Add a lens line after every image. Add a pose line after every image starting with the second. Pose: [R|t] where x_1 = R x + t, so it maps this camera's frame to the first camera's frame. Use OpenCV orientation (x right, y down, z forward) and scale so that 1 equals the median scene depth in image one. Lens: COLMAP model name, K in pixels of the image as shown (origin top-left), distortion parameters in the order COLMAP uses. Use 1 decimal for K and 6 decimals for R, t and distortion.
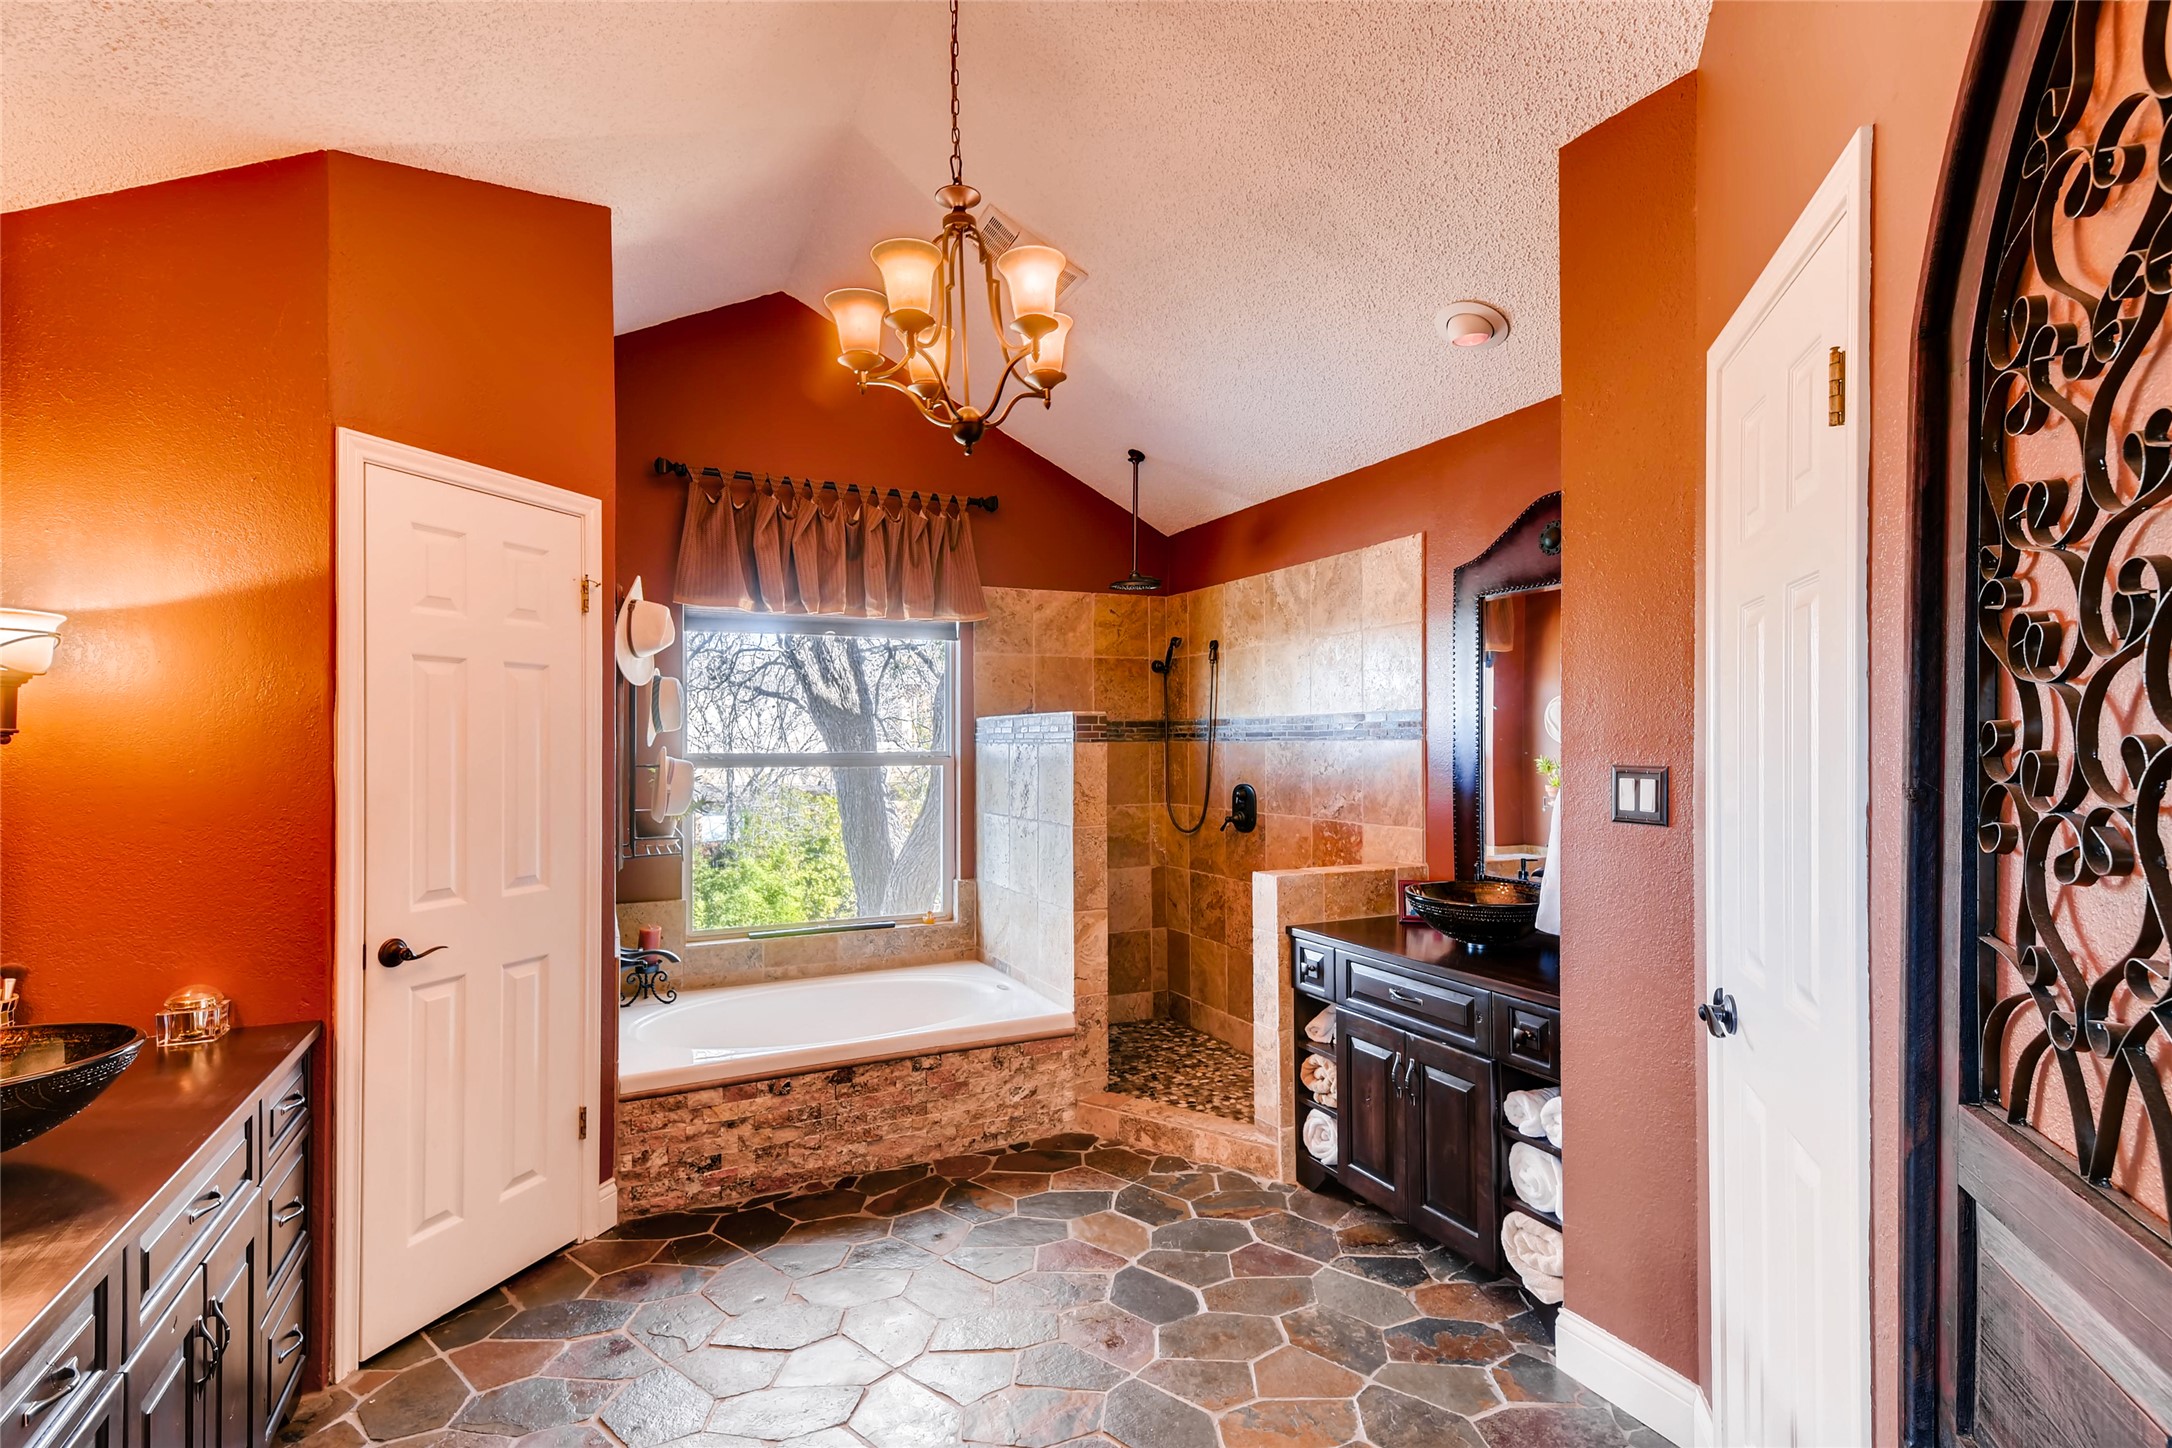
lens RADIAL K [[1015.0, 0, 1084.8], [0, 1015.0, 731.9], [0, 0, 1]] dist [0.041951, -0.015451]
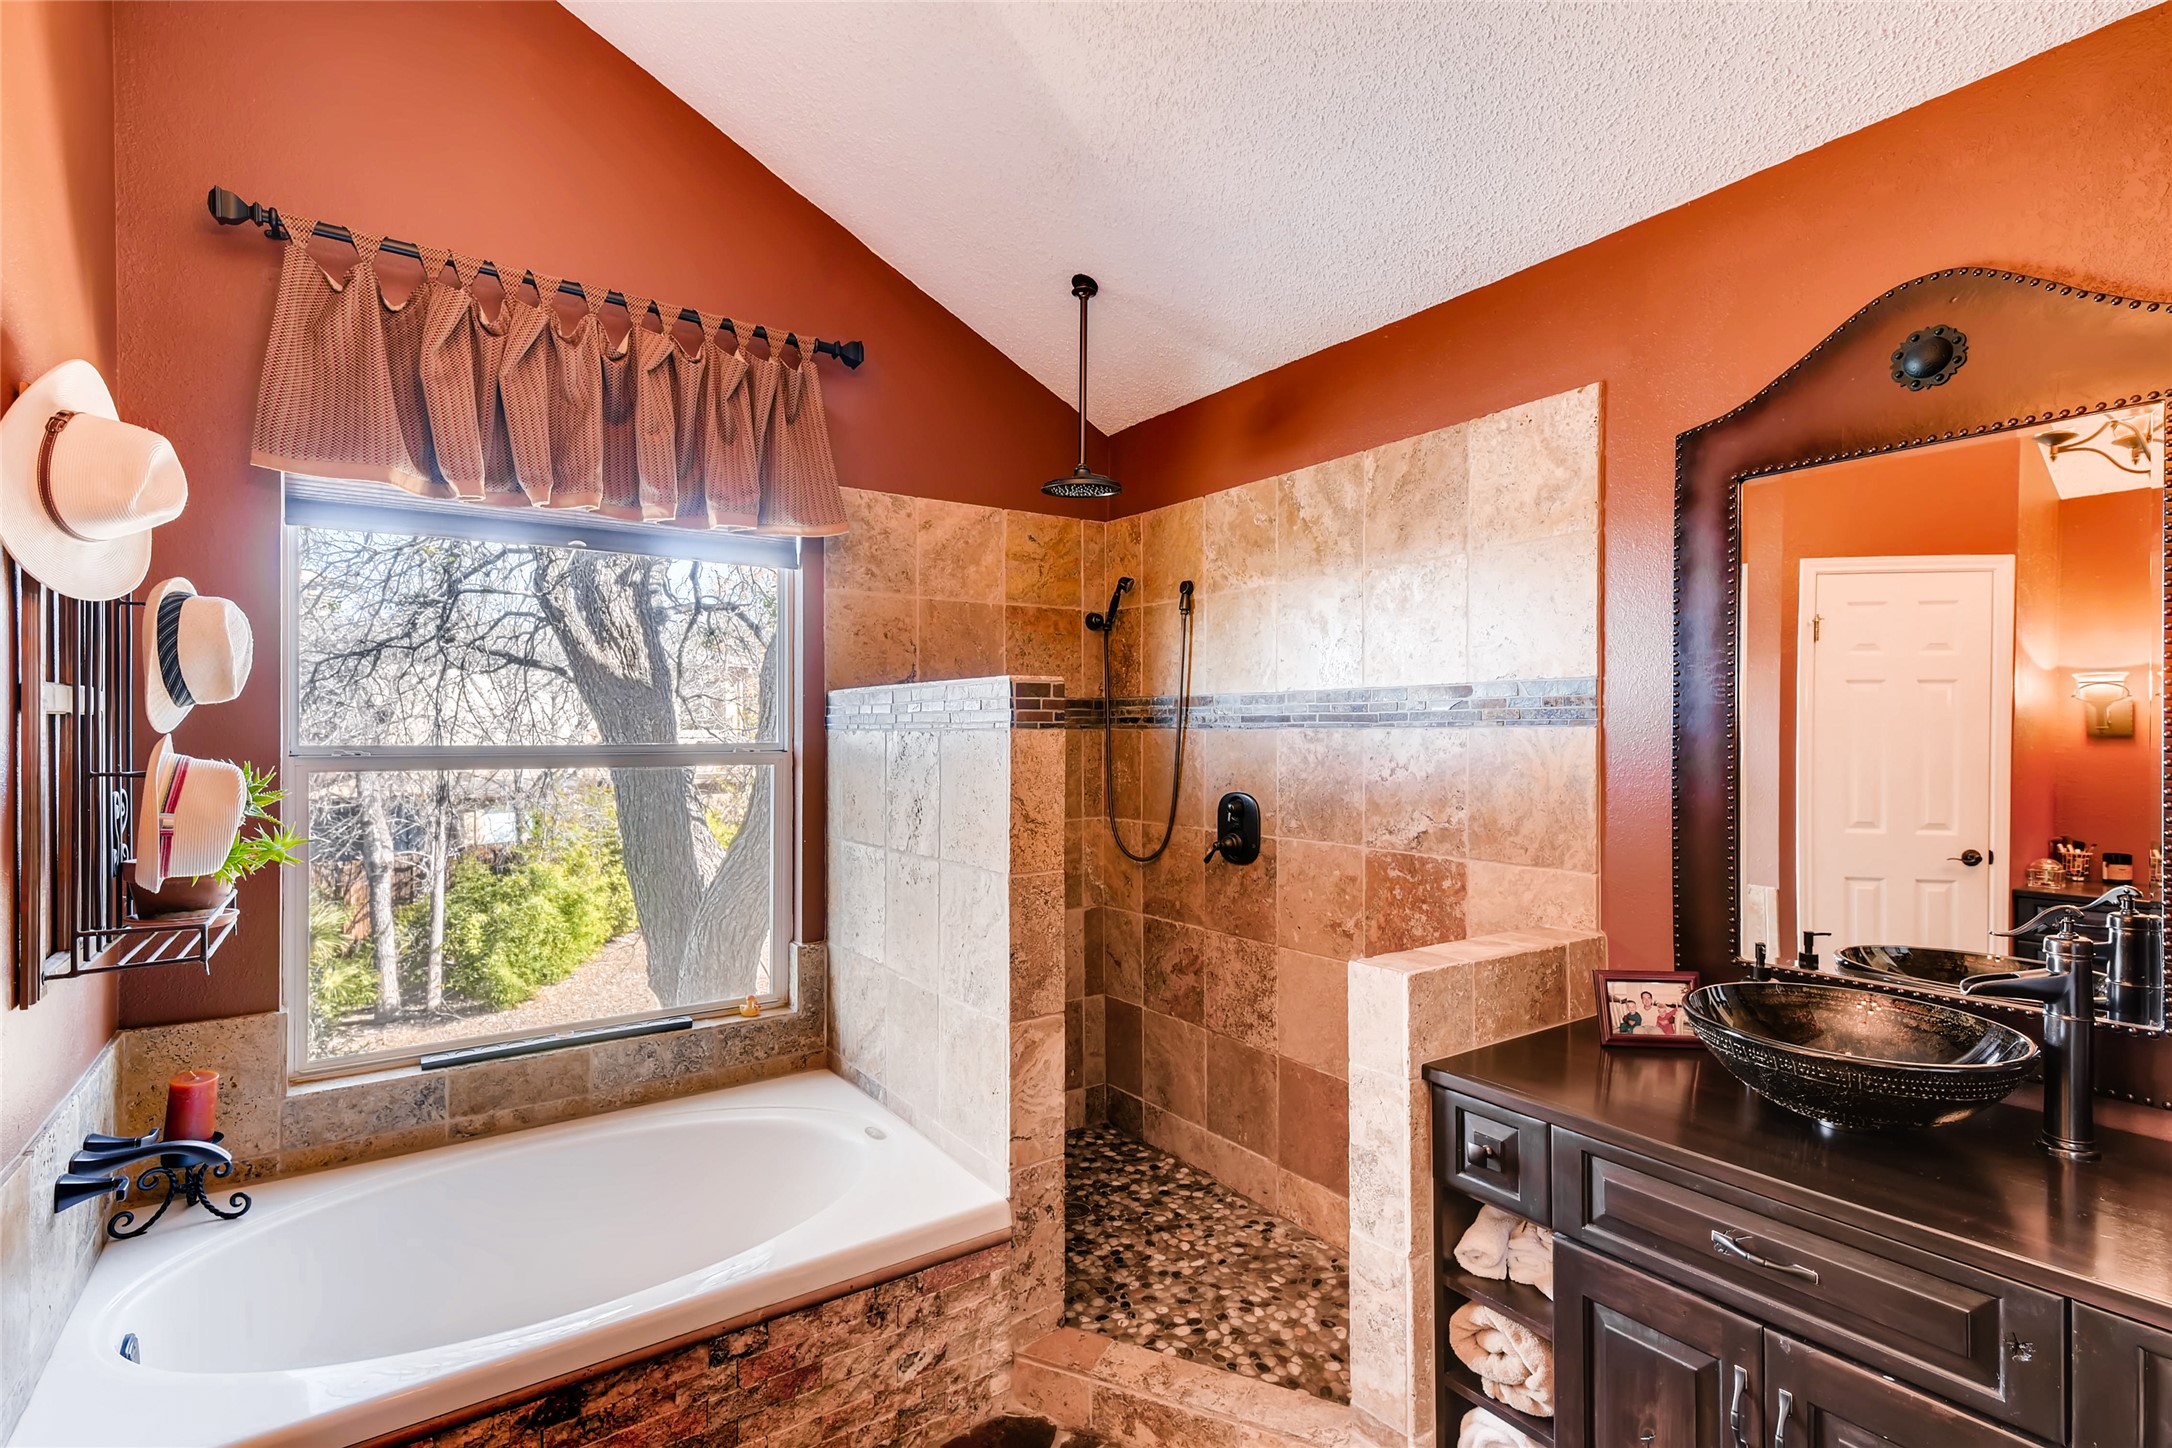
lens RADIAL K [[1015.0, 0, 1084.8], [0, 1015.0, 731.9], [0, 0, 1]] dist [0.041951, -0.015451]
pose [[0.987377, 0.003664, 0.158343, -0.052631], [-0.005318, 0.999936, 0.010023, 0.005178], [-0.158296, -0.010739, 0.987333, 0.367750]]
